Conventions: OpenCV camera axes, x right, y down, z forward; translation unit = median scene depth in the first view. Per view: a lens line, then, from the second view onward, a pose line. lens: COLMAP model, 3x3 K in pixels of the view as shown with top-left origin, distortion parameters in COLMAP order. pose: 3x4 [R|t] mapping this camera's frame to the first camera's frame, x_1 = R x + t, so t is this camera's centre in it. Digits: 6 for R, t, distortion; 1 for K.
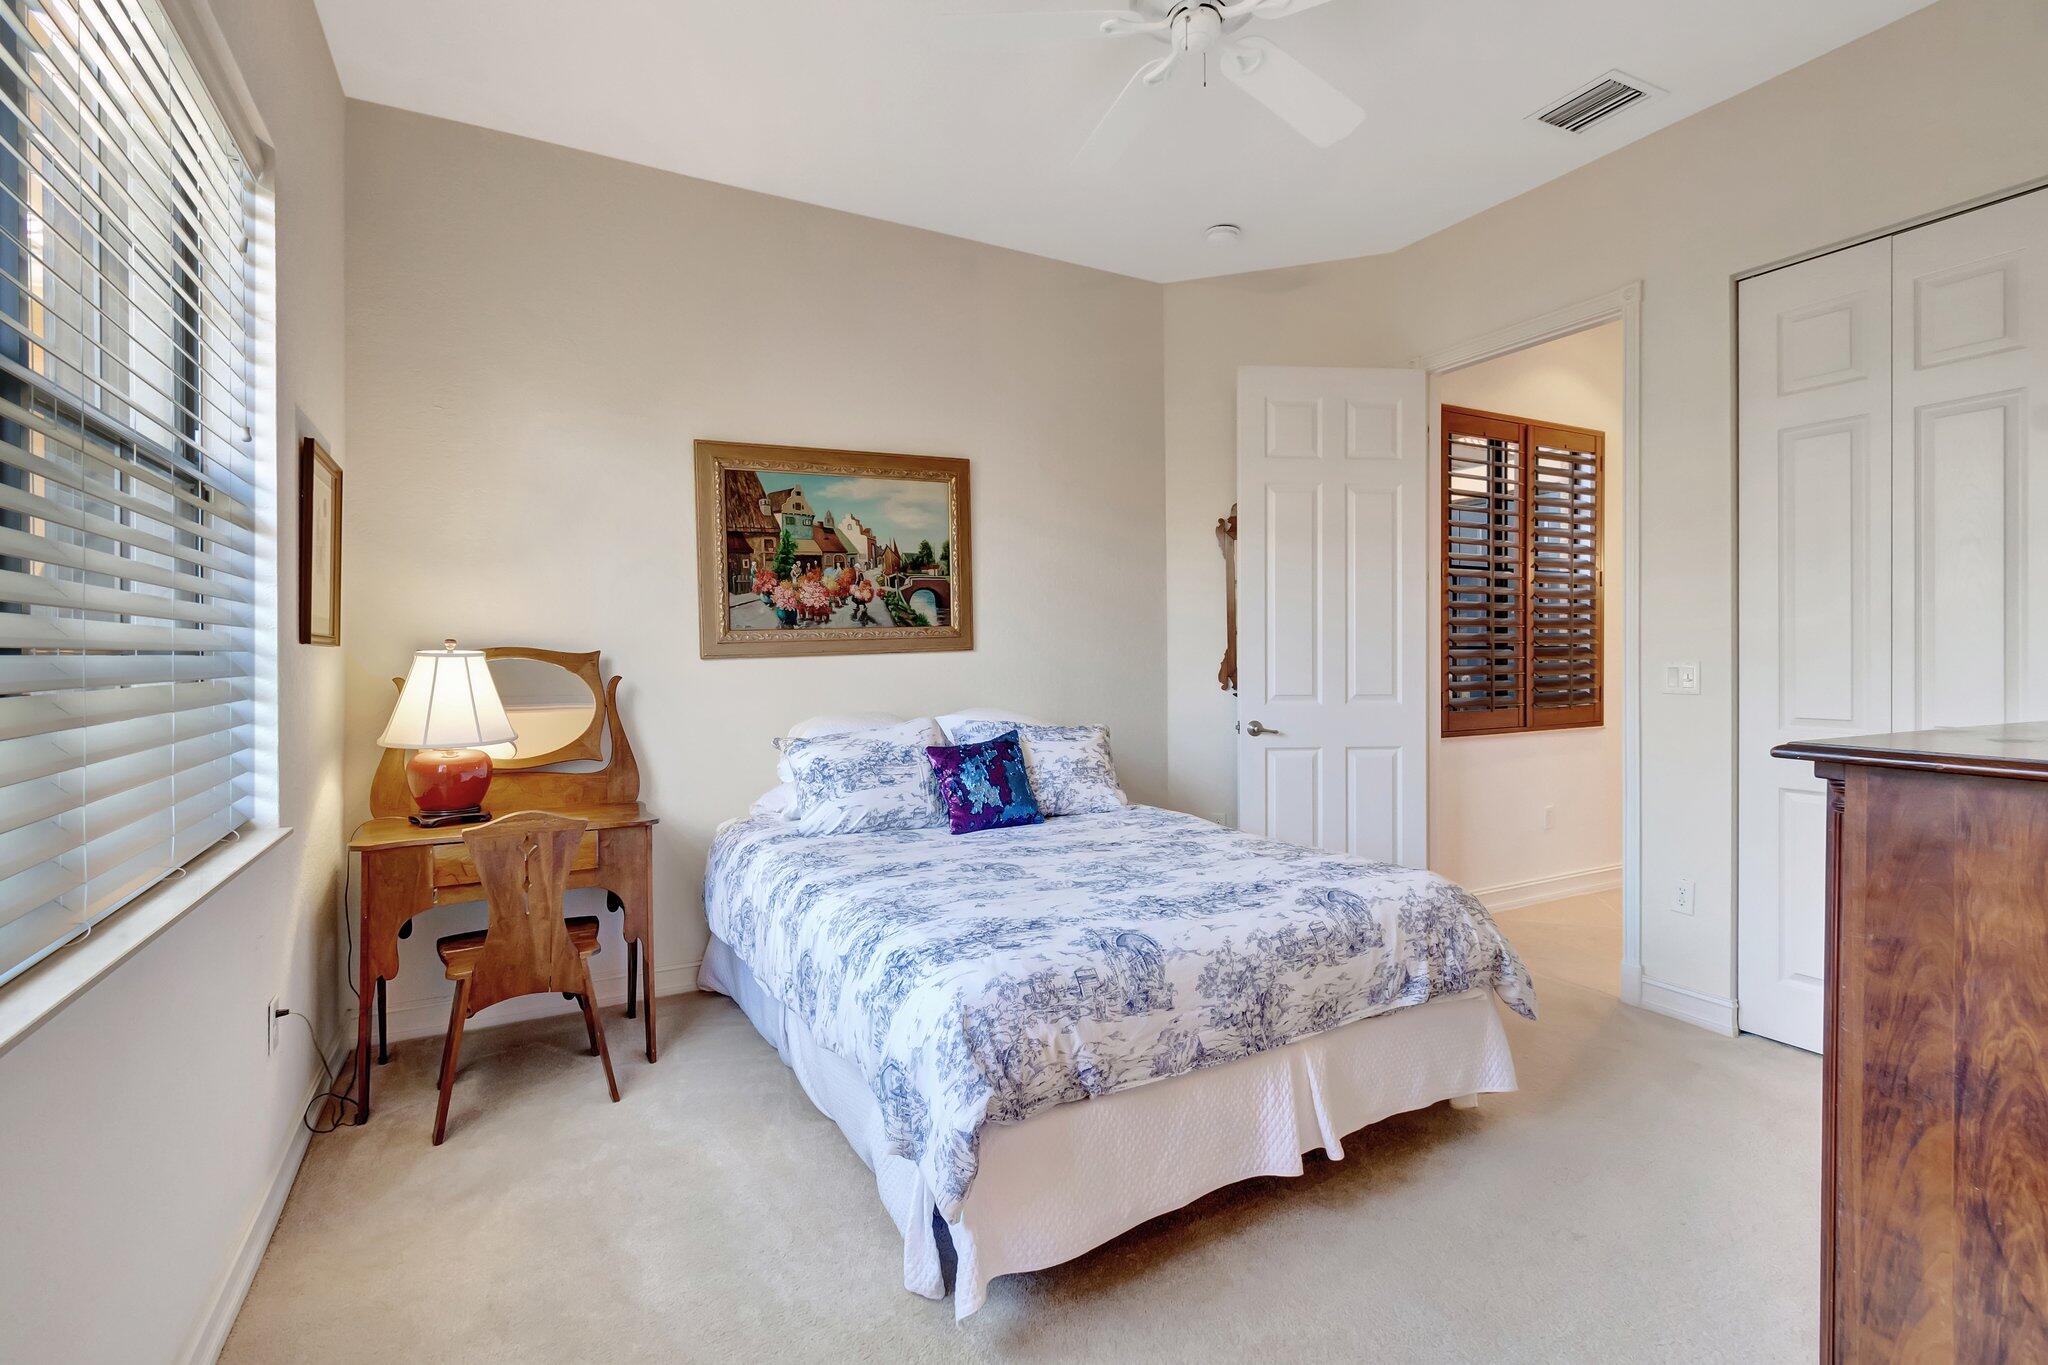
lens RADIAL K [[909.8, 0, 1014.4], [0, 909.8, 670.4], [0, 0, 1]] dist [0.004362, -0.002215]
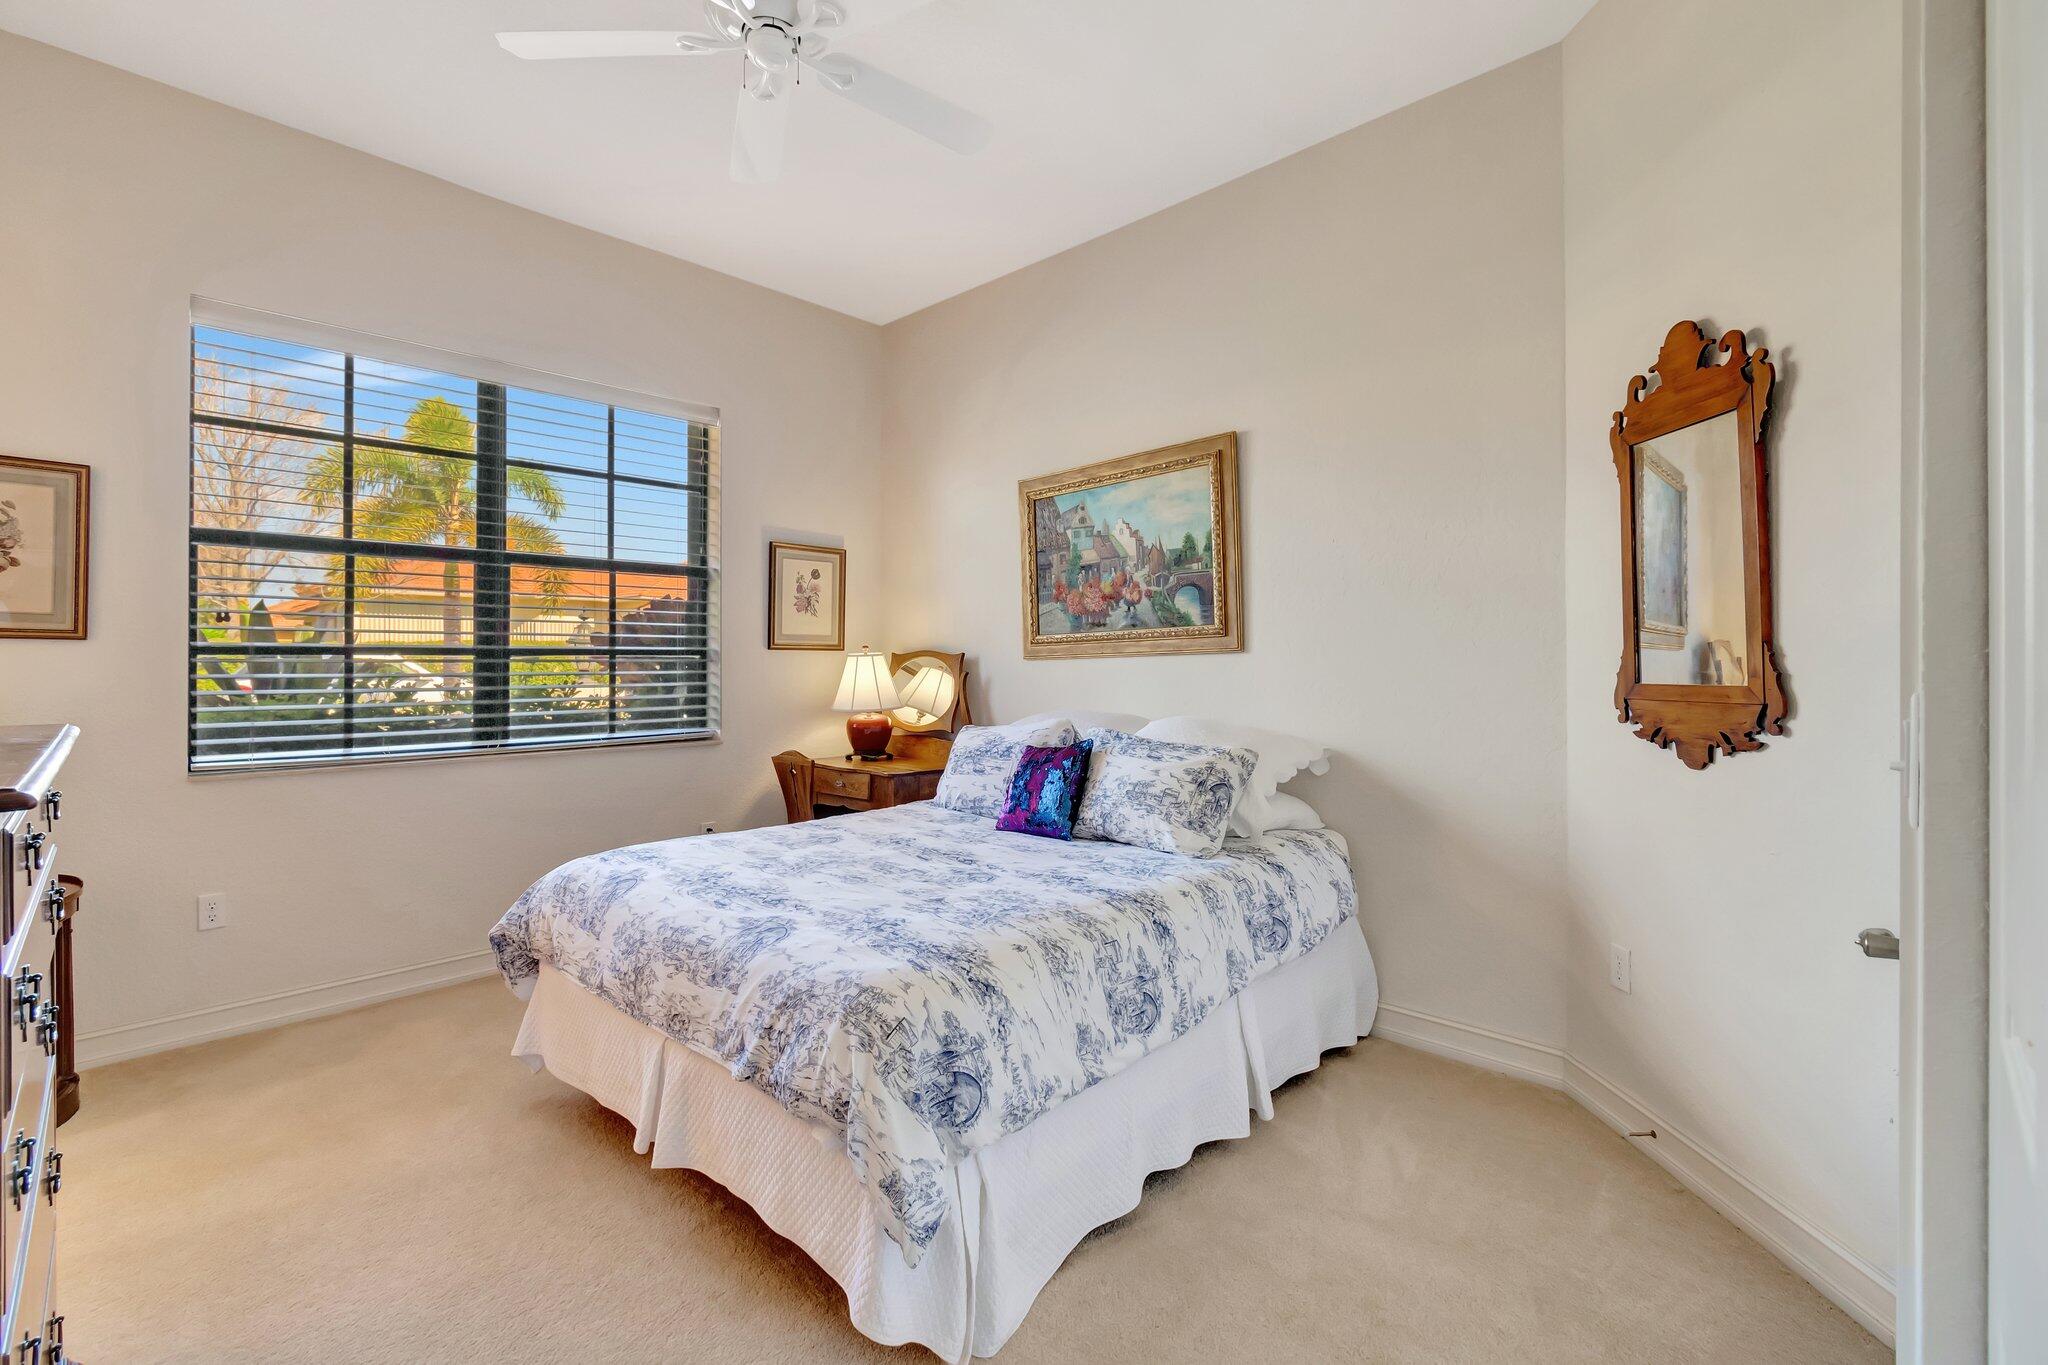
lens RADIAL K [[909.8, 0, 991.9], [0, 909.8, 645.0], [0, 0, 1]] dist [0.004362, -0.002215]
pose [[0.298445, -0.005217, -0.954413, 0.761403], [-0.015225, 0.999832, -0.010226, -0.016733], [0.954306, 0.017583, 0.298315, 0.558902]]
